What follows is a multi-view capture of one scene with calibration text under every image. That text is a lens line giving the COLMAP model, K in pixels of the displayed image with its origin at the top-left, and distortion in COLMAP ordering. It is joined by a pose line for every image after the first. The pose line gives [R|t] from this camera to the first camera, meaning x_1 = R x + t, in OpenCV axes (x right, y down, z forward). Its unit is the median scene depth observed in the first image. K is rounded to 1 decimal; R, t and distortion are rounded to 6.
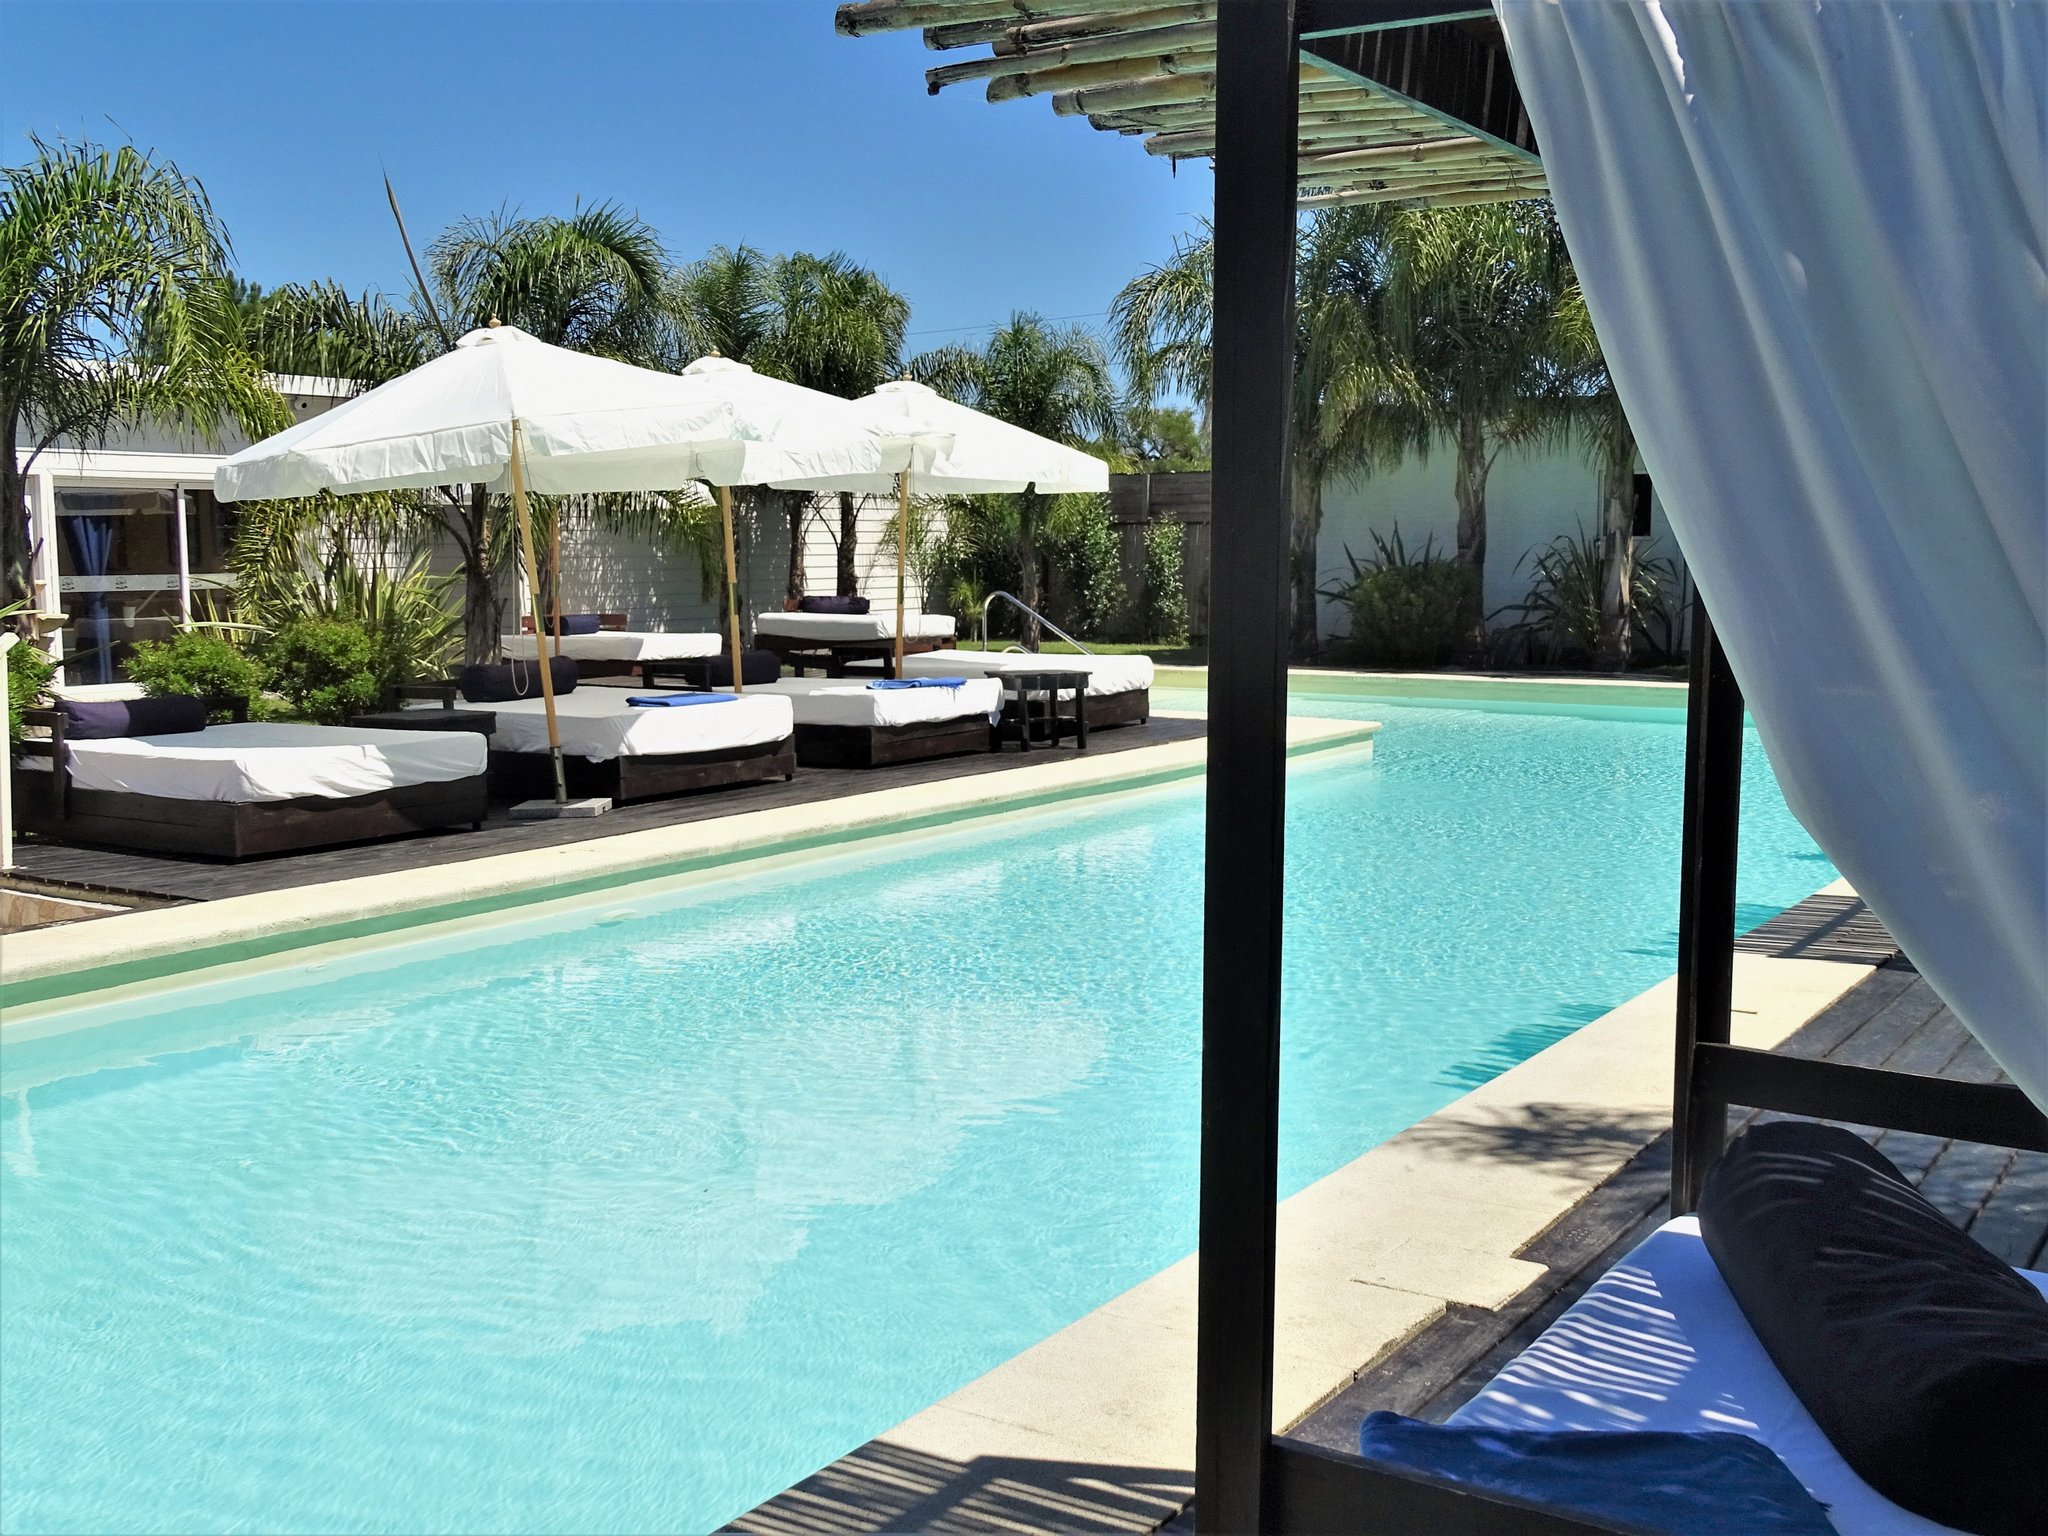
lens RADIAL K [[2125.4, 0, 1026.7], [0, 2125.4, 767.5], [0, 0, 1]] dist [0.001067, 0.000000]
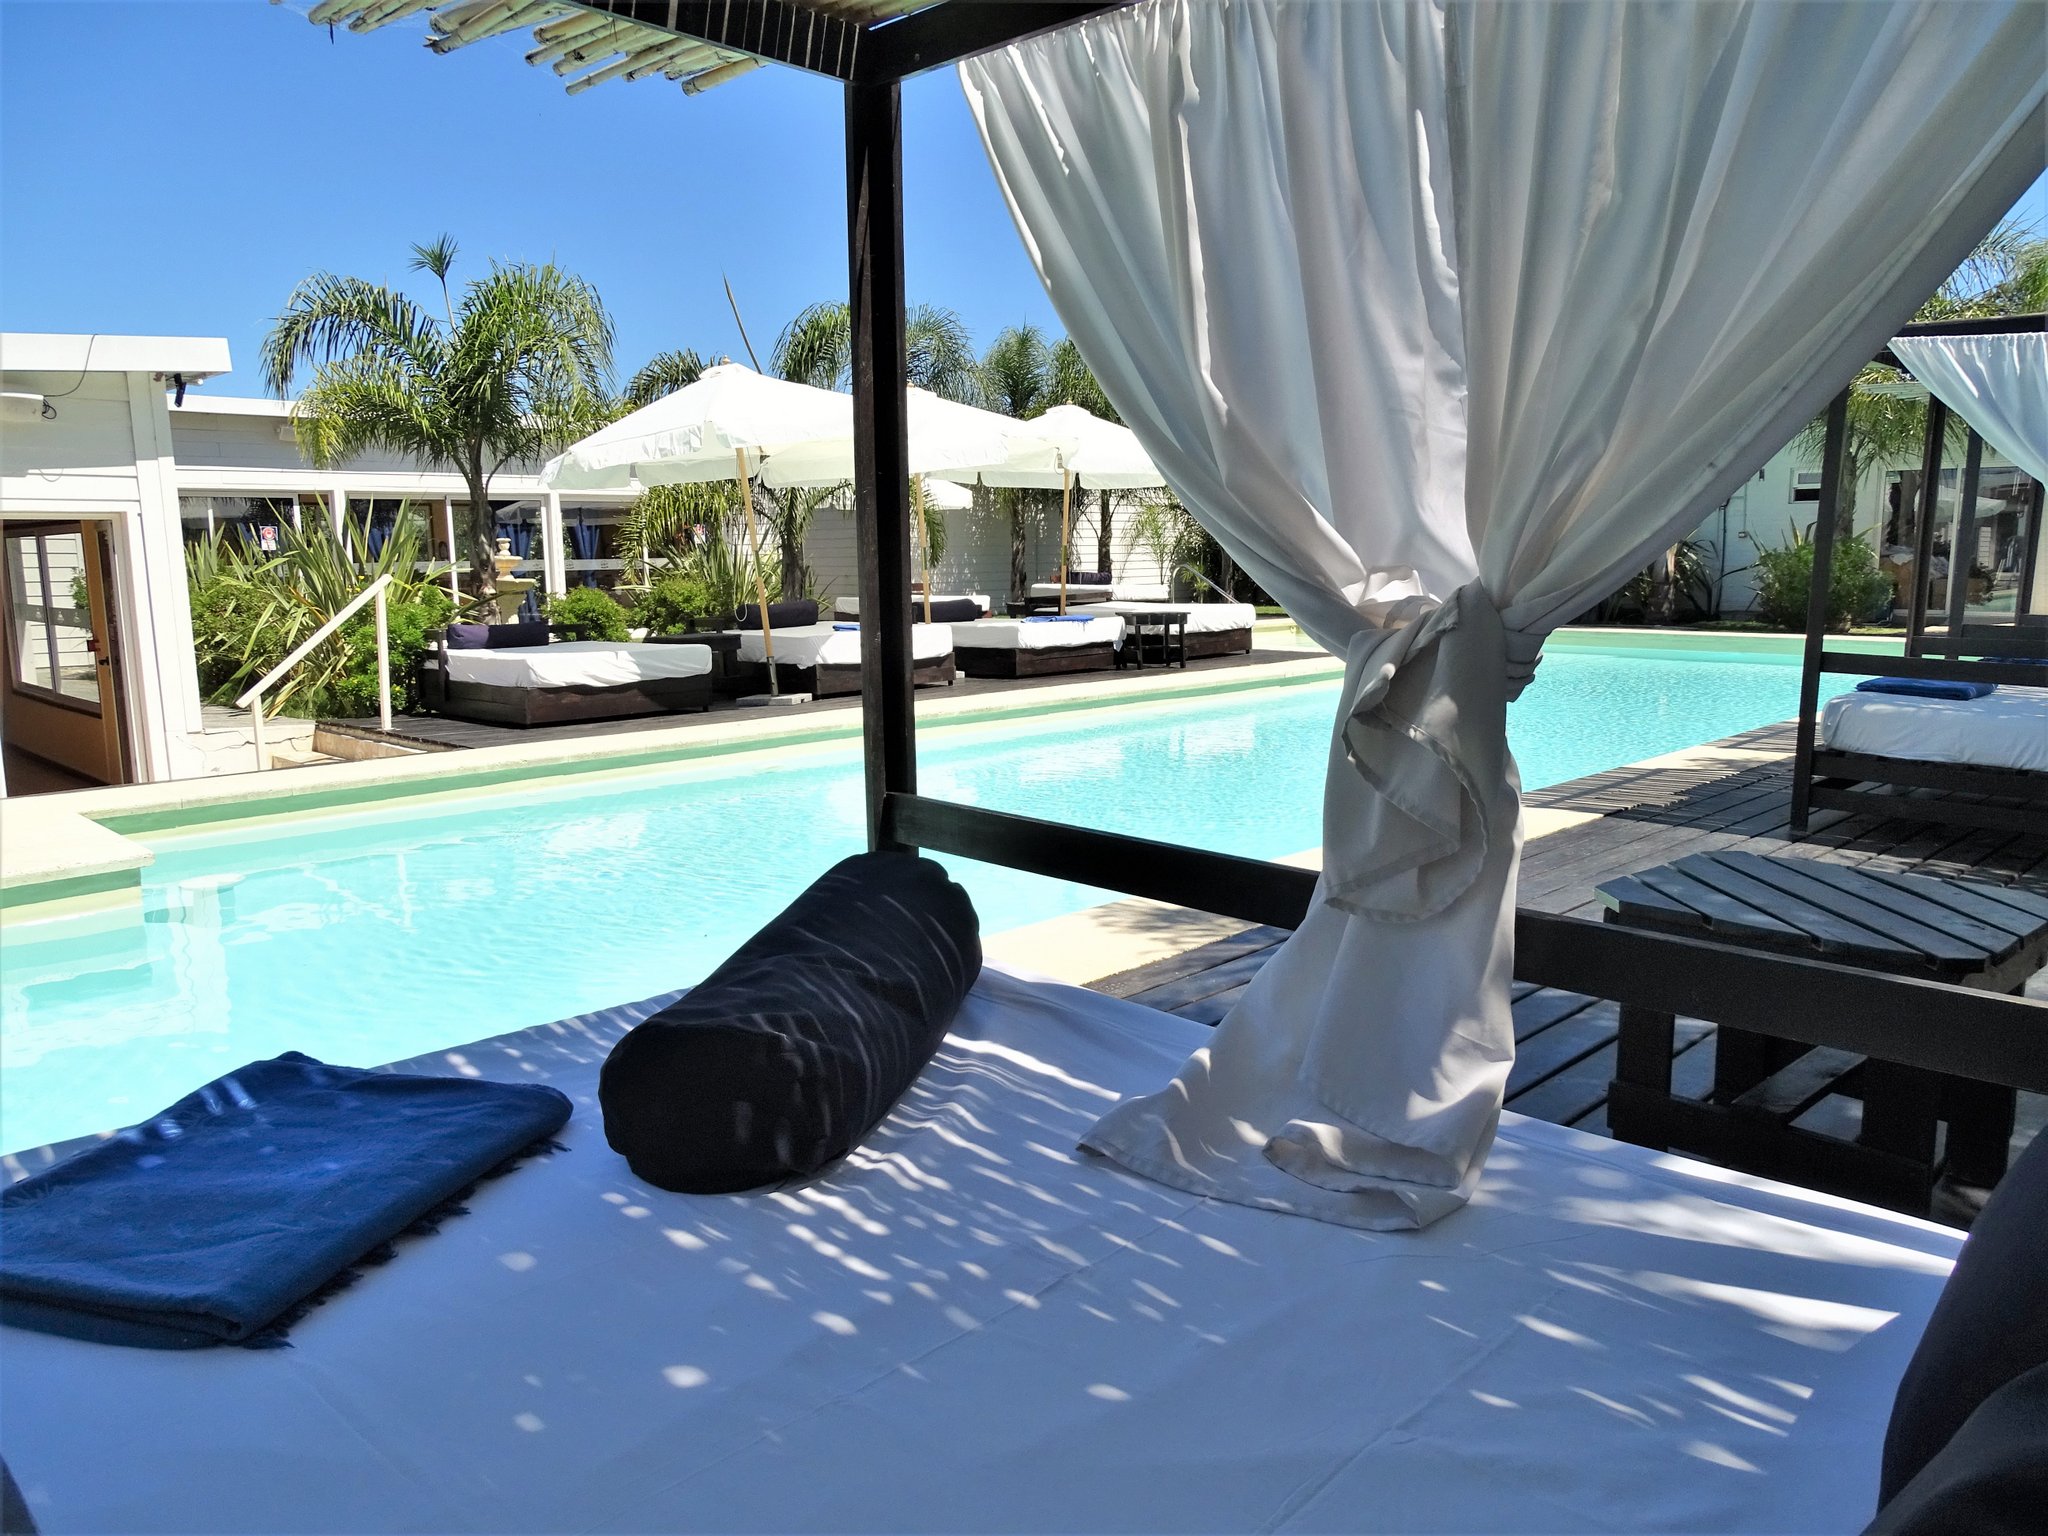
lens RADIAL K [[1461.2, 0, 1022.9], [0, 1461.2, 774.4], [0, 0, 1]] dist [-0.028973, -0.001320]
pose [[0.979846, 0.020289, -0.198720, 0.117740], [-0.011078, 0.998817, 0.047351, 0.016827], [0.199446, -0.044196, 0.978912, 0.043917]]
